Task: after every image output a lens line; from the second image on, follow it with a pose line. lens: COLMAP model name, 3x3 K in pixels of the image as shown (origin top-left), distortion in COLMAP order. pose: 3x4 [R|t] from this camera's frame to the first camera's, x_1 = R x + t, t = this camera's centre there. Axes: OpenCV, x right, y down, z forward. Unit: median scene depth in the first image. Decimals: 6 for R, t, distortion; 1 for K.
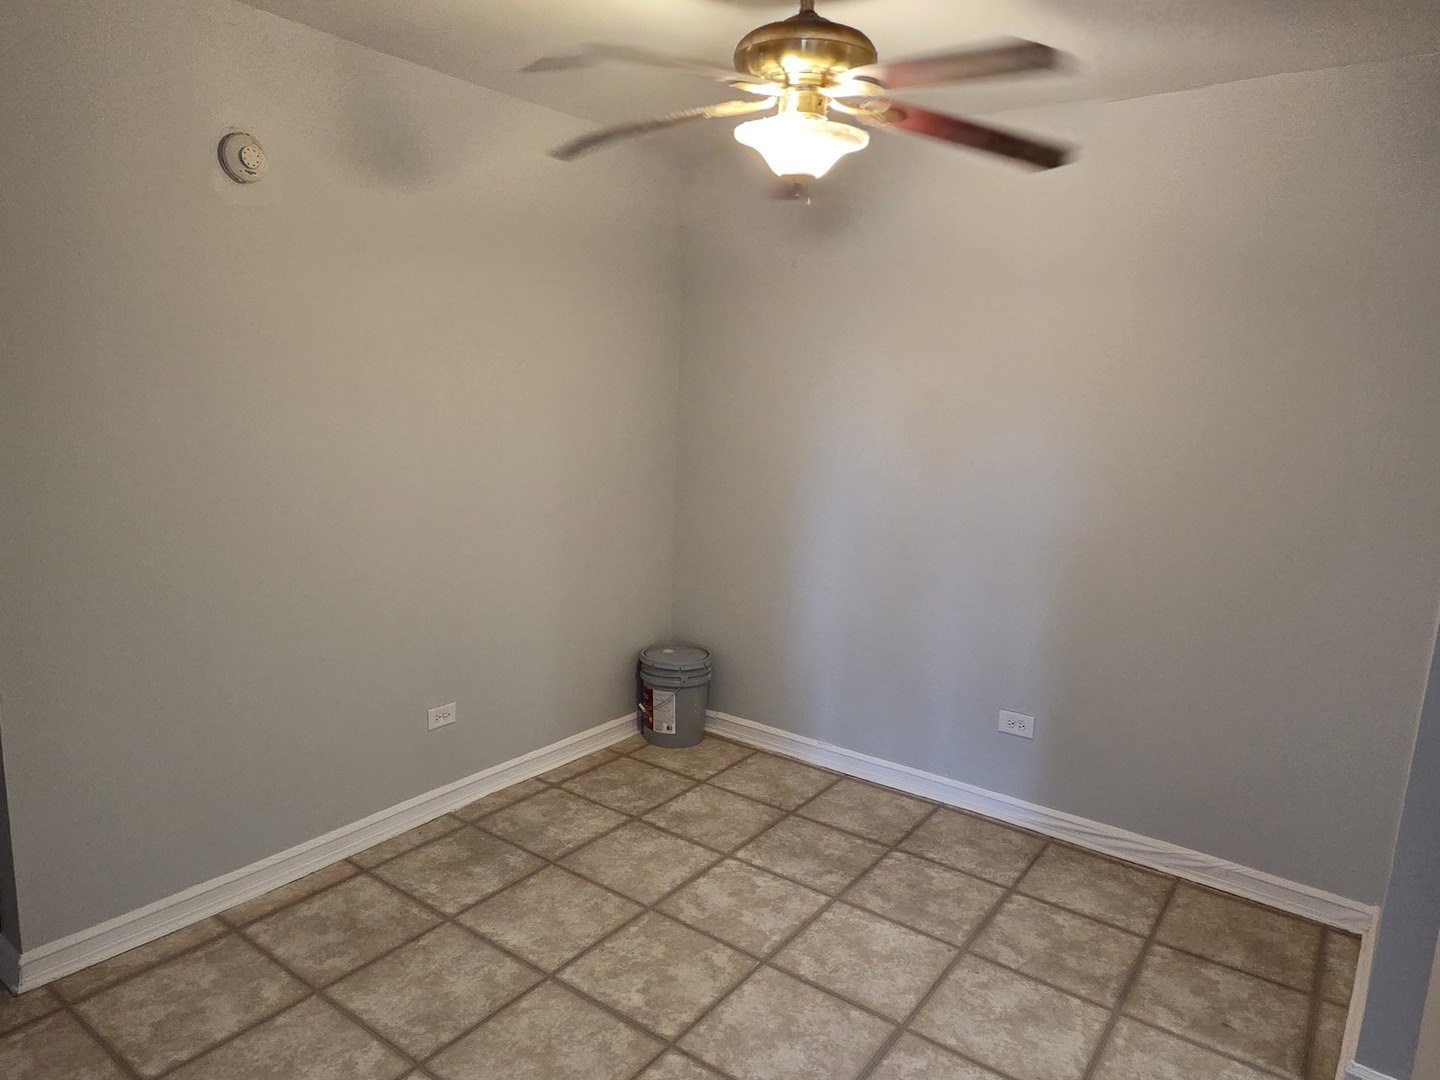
lens RADIAL K [[929.7, 0, 719.2], [0, 929.7, 541.4], [0, 0, 1]] dist [0.003741, -0.001133]
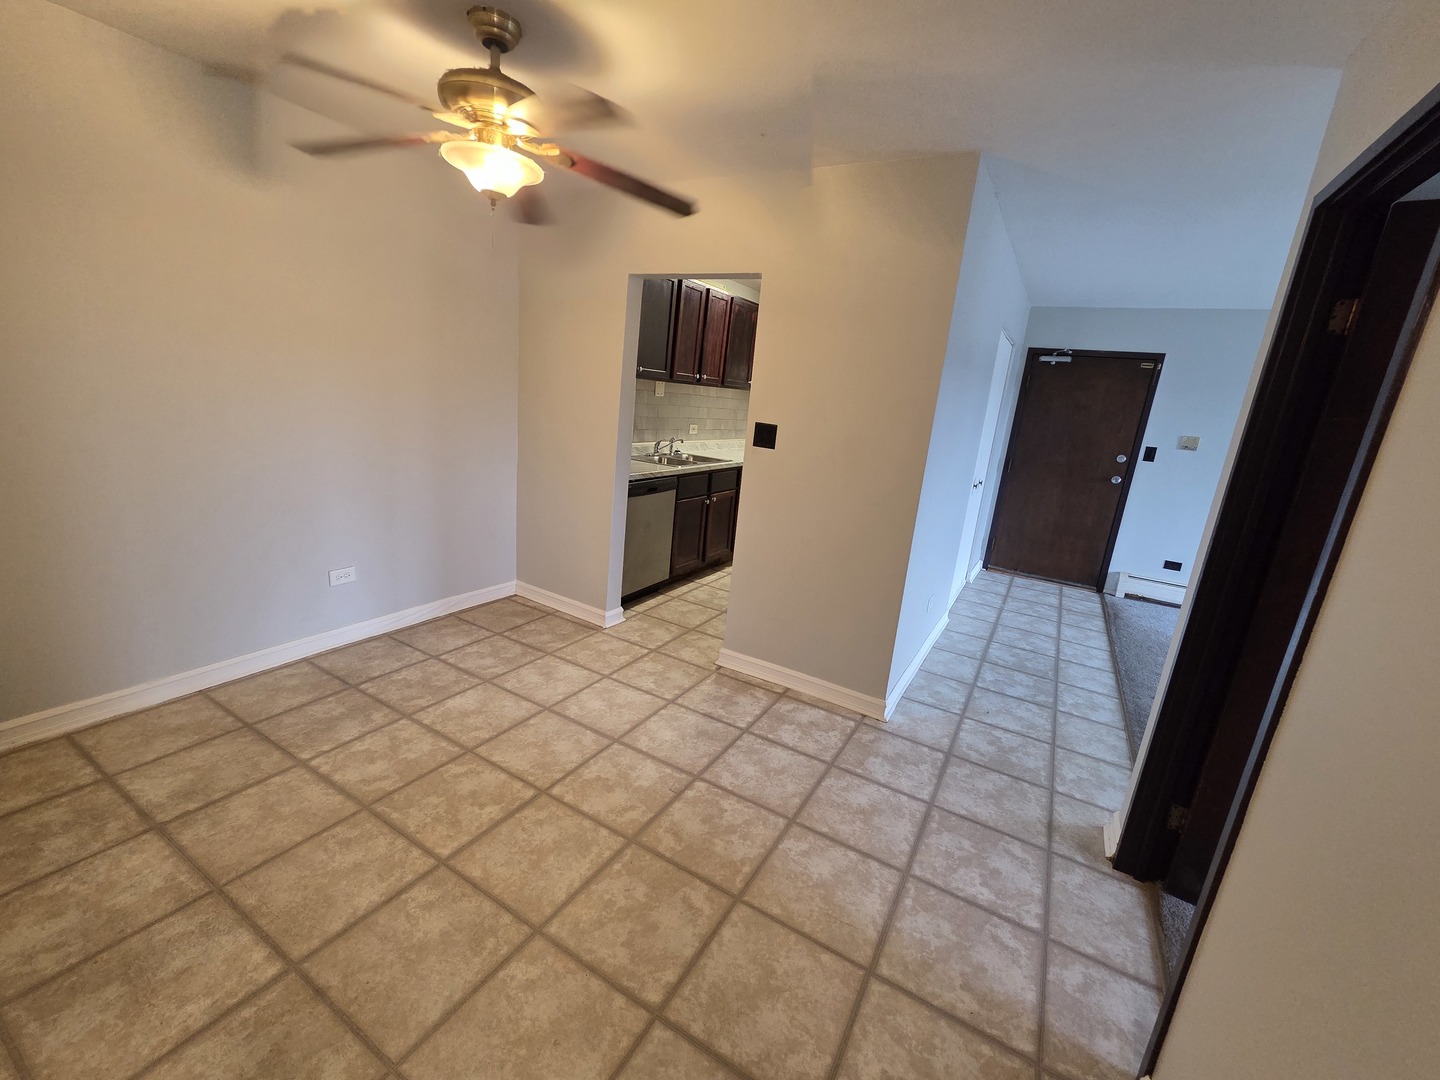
lens RADIAL K [[584.7, 0, 720.5], [0, 584.7, 535.8], [0, 0, 1]] dist [-0.000622, -0.000078]
pose [[-0.095530, -0.284542, 0.953892, -0.697739], [0.074931, 0.953500, 0.291929, -0.100100], [-0.992602, 0.099364, -0.069767, 0.576012]]
